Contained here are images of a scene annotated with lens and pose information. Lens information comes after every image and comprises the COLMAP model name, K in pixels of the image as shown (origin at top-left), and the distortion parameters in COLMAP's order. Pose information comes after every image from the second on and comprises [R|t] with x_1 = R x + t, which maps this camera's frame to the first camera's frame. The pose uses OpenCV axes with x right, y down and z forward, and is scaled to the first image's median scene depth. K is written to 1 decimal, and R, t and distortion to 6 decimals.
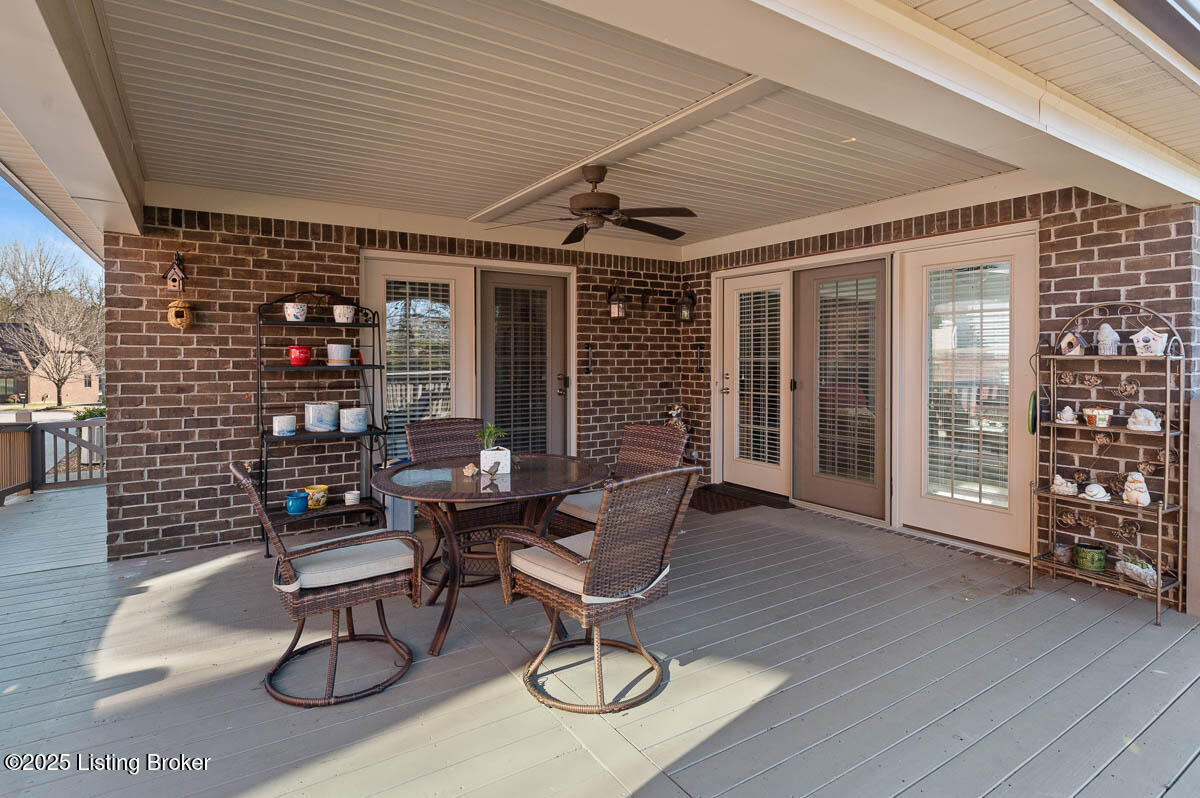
lens RADIAL K [[630.8, 0, 600.0], [0, 630.8, 399.0], [0, 0, 1]] dist [-0.020128, -0.000423]
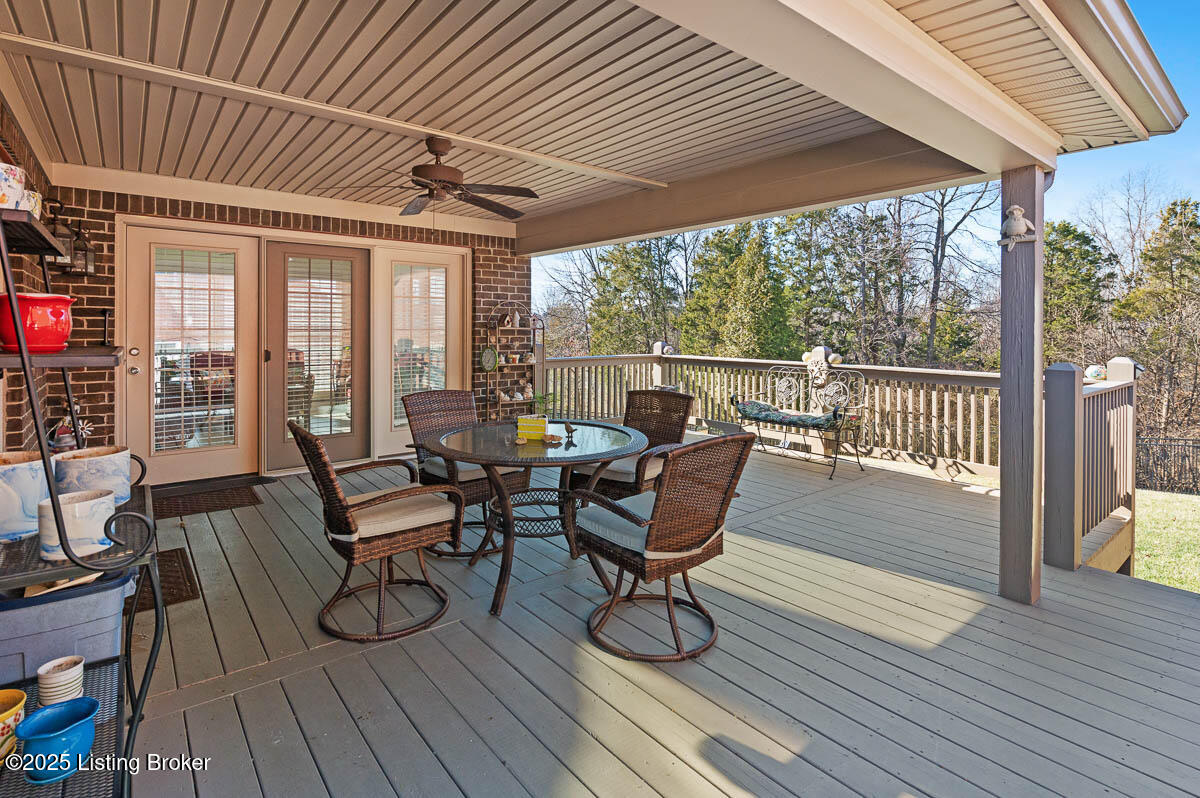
lens RADIAL K [[569.2, 0, 600.0], [0, 569.2, 399.0], [0, 0, 1]] dist [0.000501, 0.000267]
pose [[-0.109292, -0.125044, 0.986113, -0.932546], [0.059054, 0.989487, 0.132017, -0.060564], [-0.992254, 0.072662, -0.100758, 0.821783]]
